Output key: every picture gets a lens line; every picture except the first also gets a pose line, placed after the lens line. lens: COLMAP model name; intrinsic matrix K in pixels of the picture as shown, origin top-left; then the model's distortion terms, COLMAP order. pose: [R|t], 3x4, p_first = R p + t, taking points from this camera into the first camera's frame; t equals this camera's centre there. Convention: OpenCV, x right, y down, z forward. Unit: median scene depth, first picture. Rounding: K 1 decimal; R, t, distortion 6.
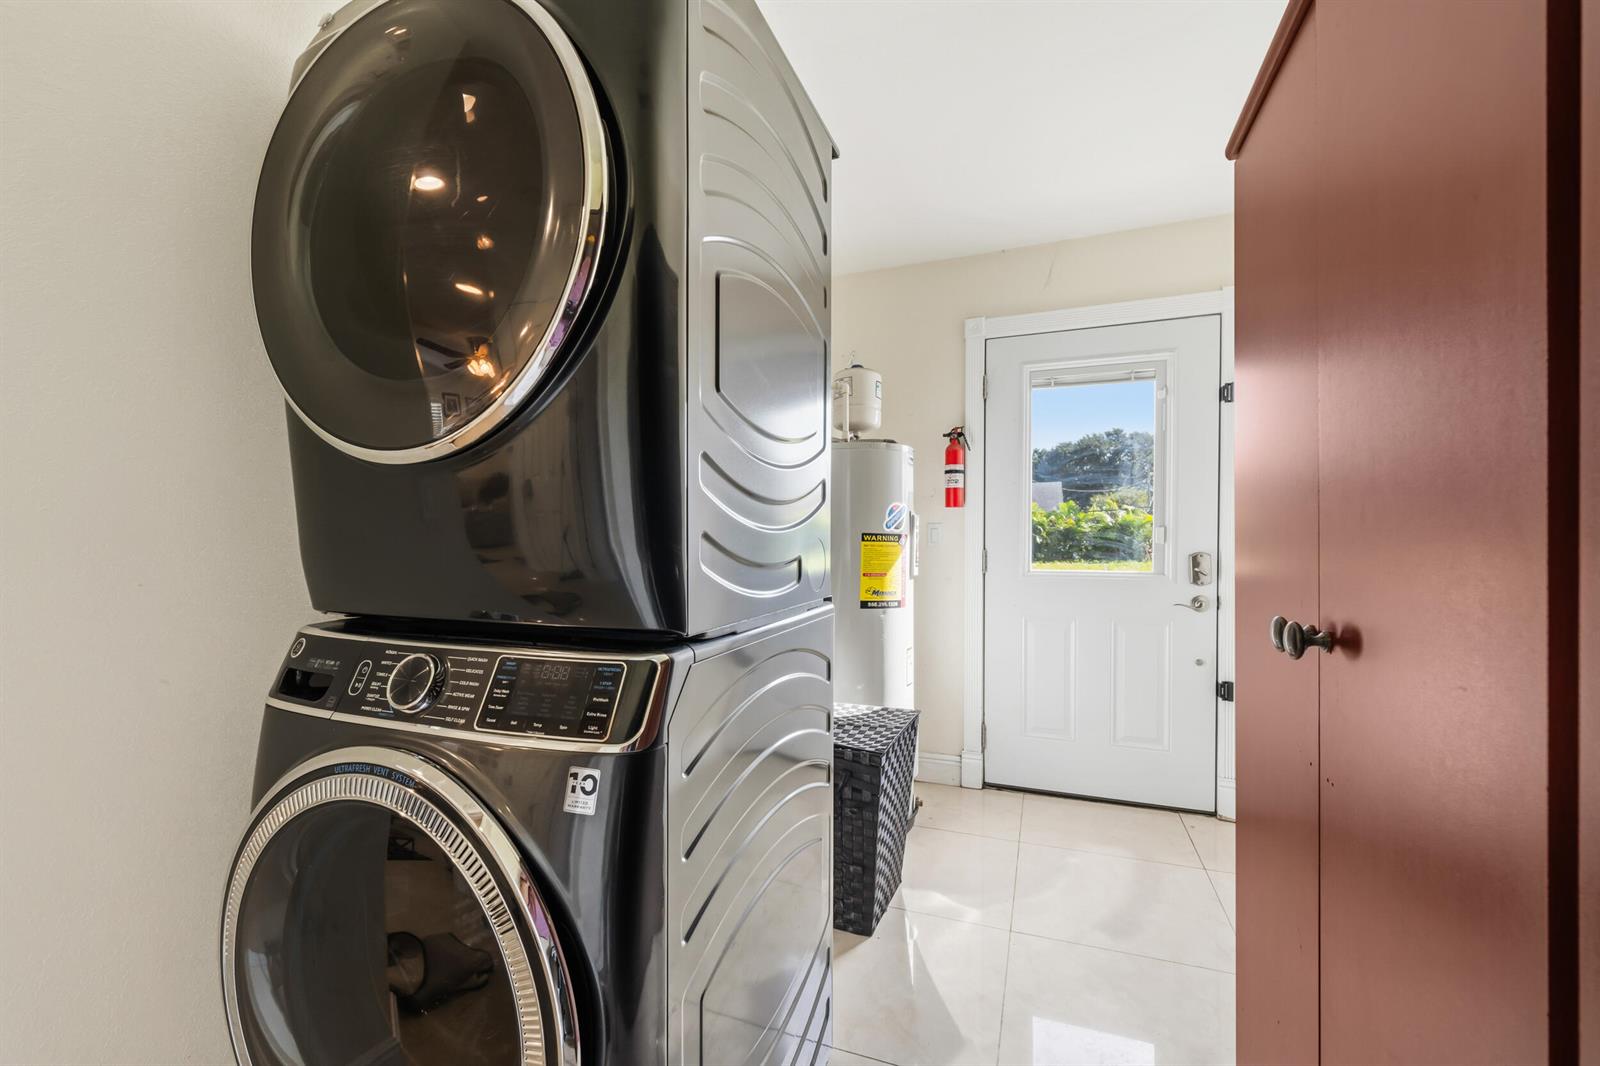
lens RADIAL K [[654.8, 0, 800.8], [0, 654.8, 542.0], [0, 0, 1]] dist [0.002850, -0.000774]
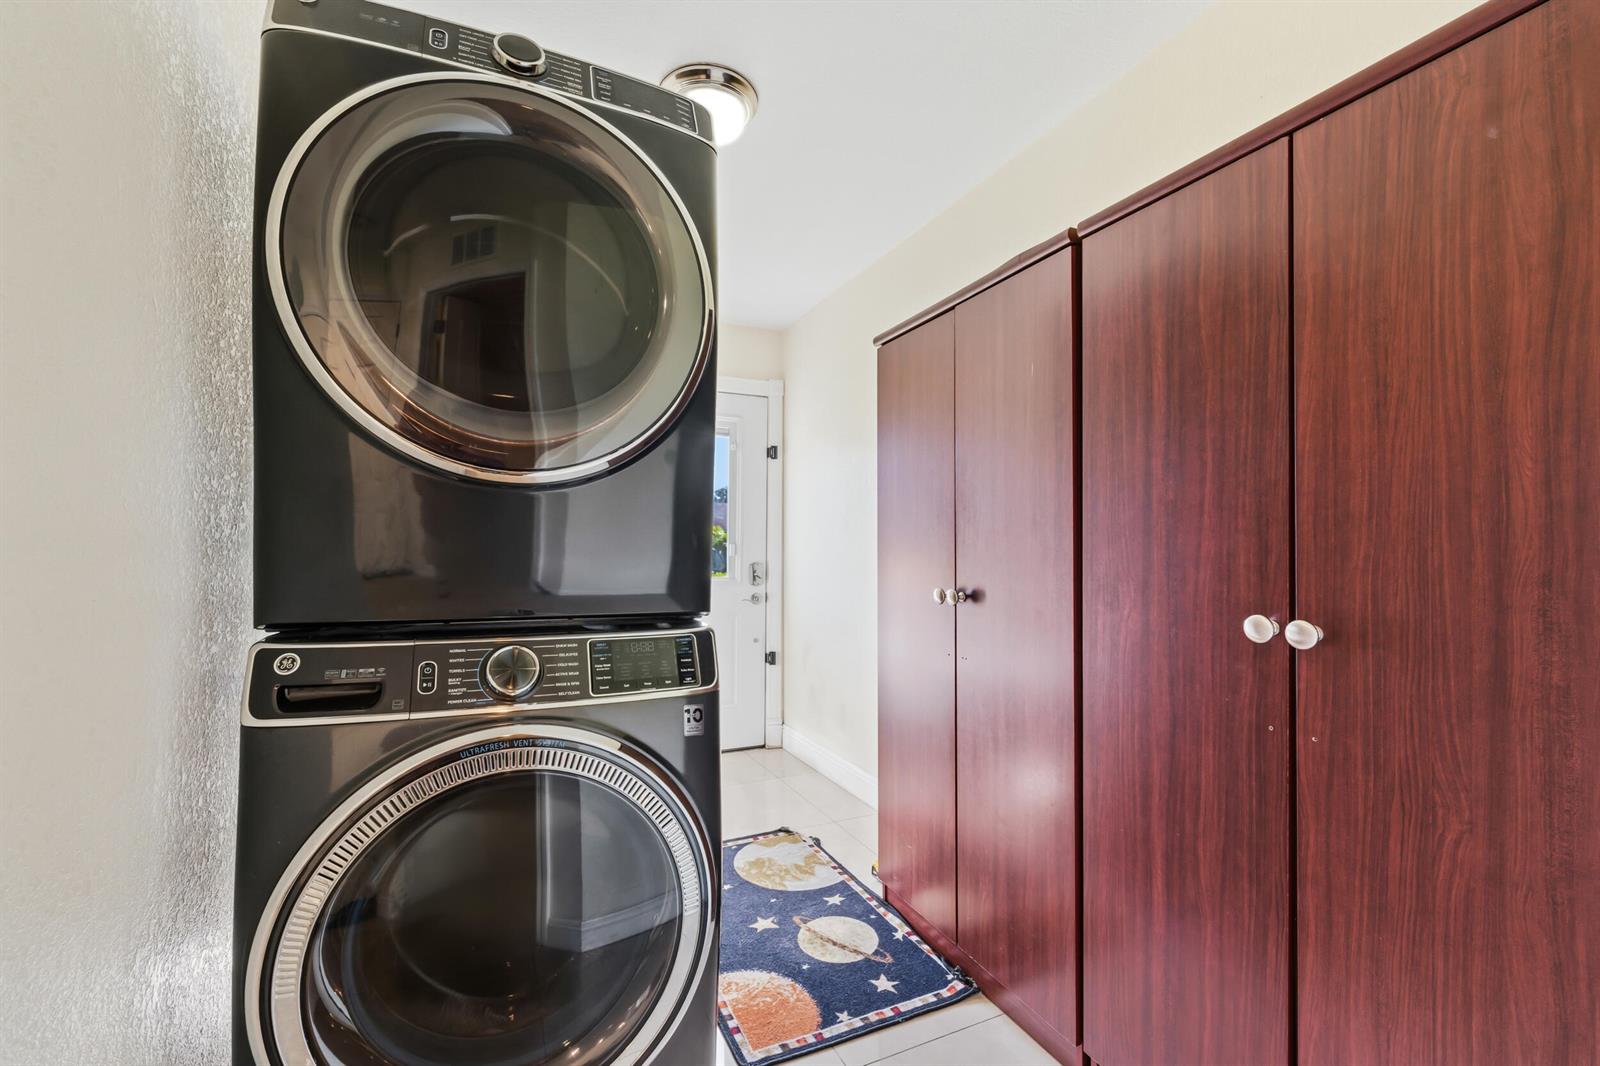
lens RADIAL K [[654.8, 0, 795.9], [0, 654.8, 547.8], [0, 0, 1]] dist [0.002850, -0.000774]
pose [[0.705789, 0.011781, 0.708324, -1.028987], [-0.003173, 0.999904, -0.013469, 0.010161], [-0.708415, 0.007258, 0.705758, -0.173191]]
